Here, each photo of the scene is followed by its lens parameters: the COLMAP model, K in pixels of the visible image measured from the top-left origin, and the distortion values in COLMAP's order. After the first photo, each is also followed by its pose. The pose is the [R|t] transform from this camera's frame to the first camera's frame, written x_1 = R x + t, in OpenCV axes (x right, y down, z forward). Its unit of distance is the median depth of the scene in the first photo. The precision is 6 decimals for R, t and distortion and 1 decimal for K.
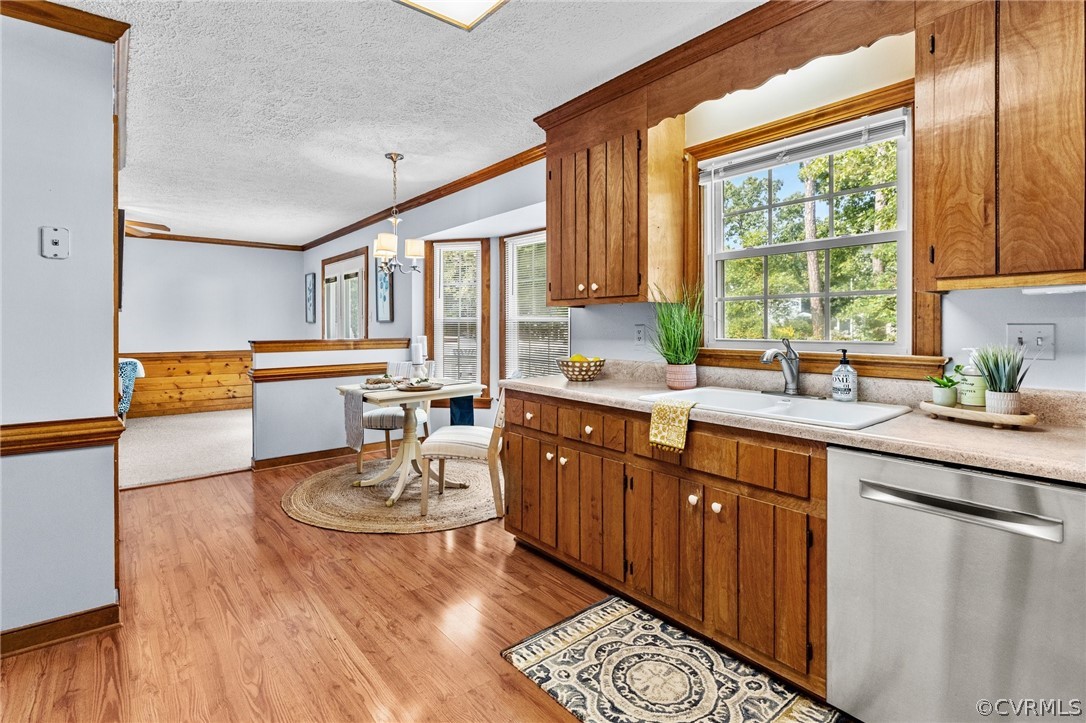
lens RADIAL K [[527.2, 0, 538.6], [0, 527.2, 322.3], [0, 0, 1]] dist [-0.000751, -0.000617]
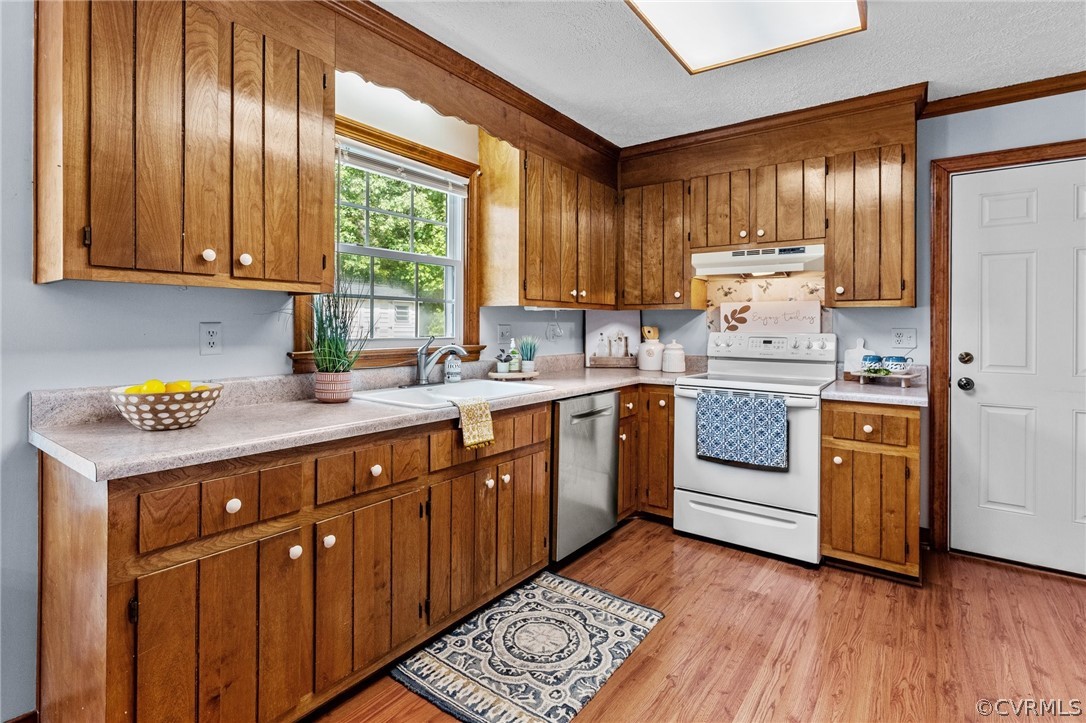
lens RADIAL K [[527.2, 0, 538.6], [0, 527.2, 322.3], [0, 0, 1]] dist [-0.000751, -0.000617]
pose [[-0.239378, 0.006912, 0.970902, -0.818590], [-0.011137, 0.999889, -0.009864, 0.009123], [-0.970863, -0.013174, -0.239275, 1.193518]]
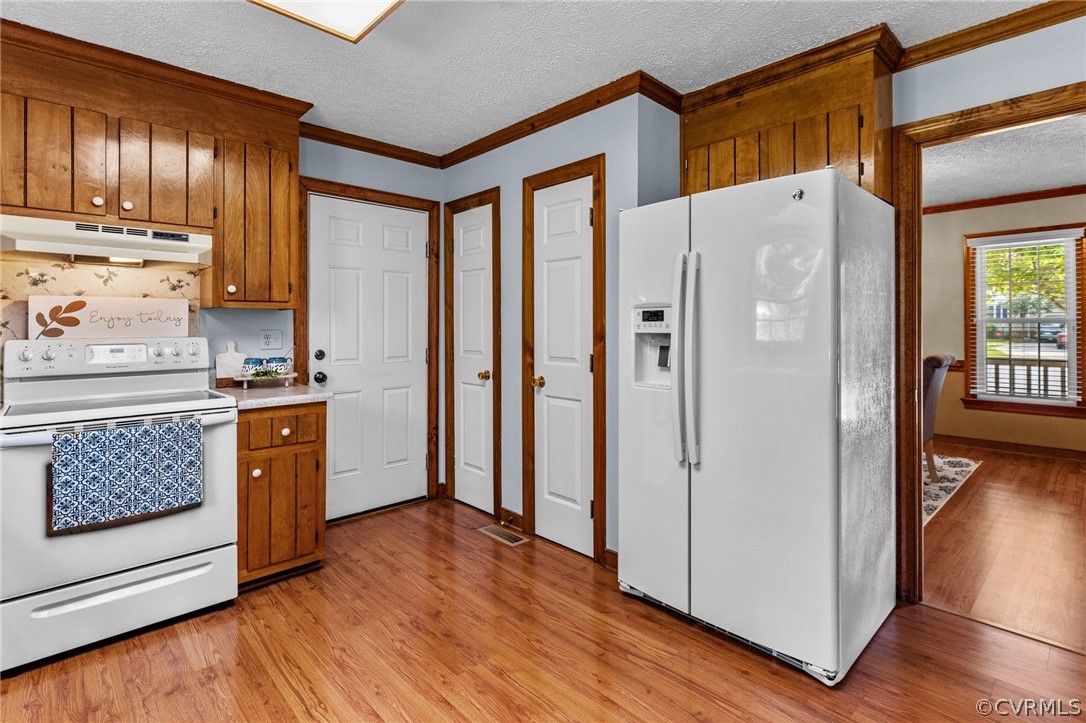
lens RADIAL K [[527.2, 0, 538.6], [0, 527.2, 322.3], [0, 0, 1]] dist [-0.000751, -0.000617]
pose [[-0.998114, 0.007934, -0.060869, -0.285800], [0.008789, 0.999866, -0.013800, 0.005587], [0.060752, -0.014309, -0.998050, 1.416108]]
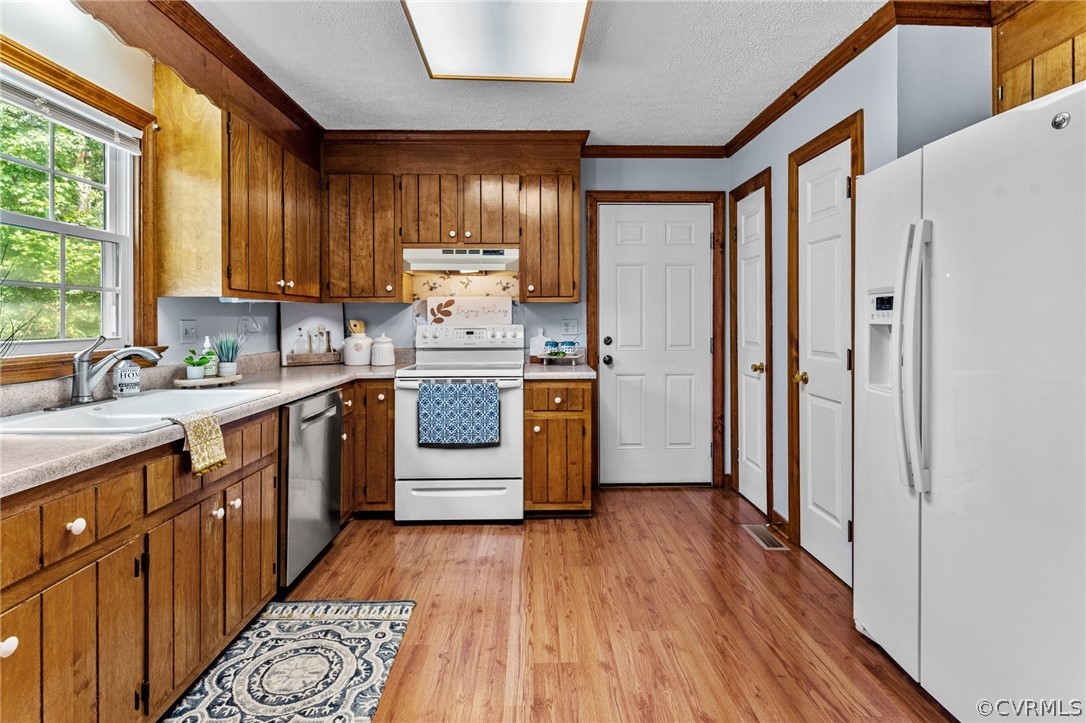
lens RADIAL K [[527.7, 0, 539.2], [0, 527.7, 315.7], [0, 0, 1]] dist [-0.001157, -0.000278]
pose [[-0.781476, 0.009666, 0.623860, -0.716712], [0.002781, 0.999924, -0.012009, 0.009771], [-0.623929, -0.007650, -0.781443, 1.394790]]
